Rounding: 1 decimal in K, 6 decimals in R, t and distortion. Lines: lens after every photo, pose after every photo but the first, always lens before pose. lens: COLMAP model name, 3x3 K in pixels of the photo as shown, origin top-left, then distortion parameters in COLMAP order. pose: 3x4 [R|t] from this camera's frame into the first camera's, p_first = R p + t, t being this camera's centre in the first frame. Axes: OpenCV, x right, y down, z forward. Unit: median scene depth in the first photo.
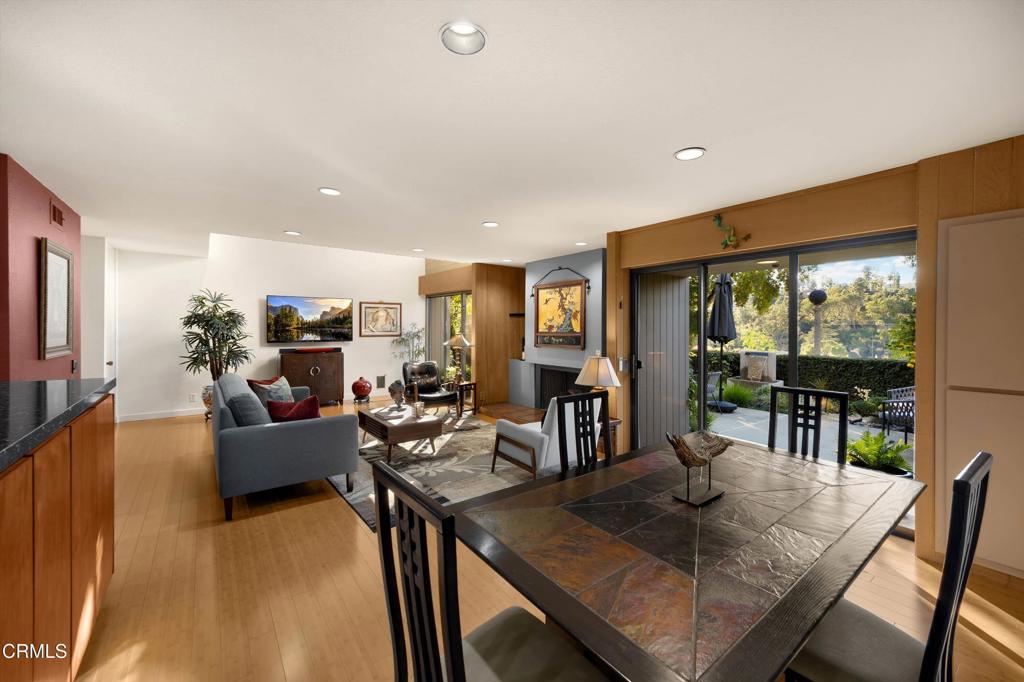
lens RADIAL K [[403.0, 0, 522.4], [0, 403.0, 335.5], [0, 0, 1]] dist [0.005749, 0.000076]
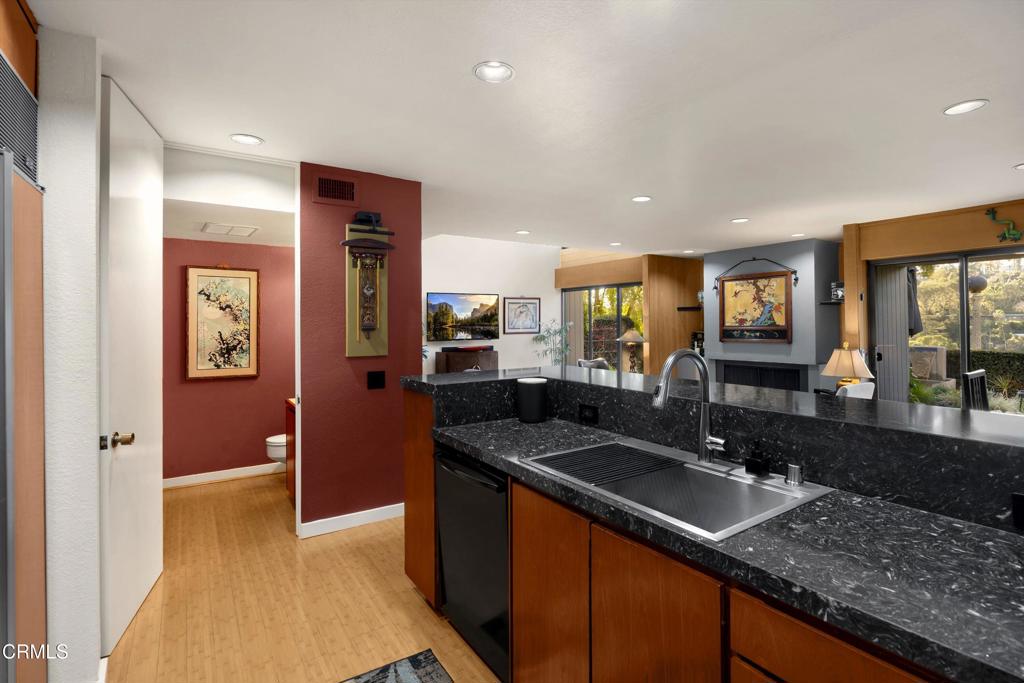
lens RADIAL K [[490.0, 0, 526.4], [0, 490.0, 317.6], [0, 0, 1]] dist [-0.002913, -0.001226]
pose [[0.998891, -0.014688, -0.044735, -0.362941], [0.013049, 0.999241, -0.036716, 0.007054], [0.045240, 0.036092, 0.998324, -0.168102]]
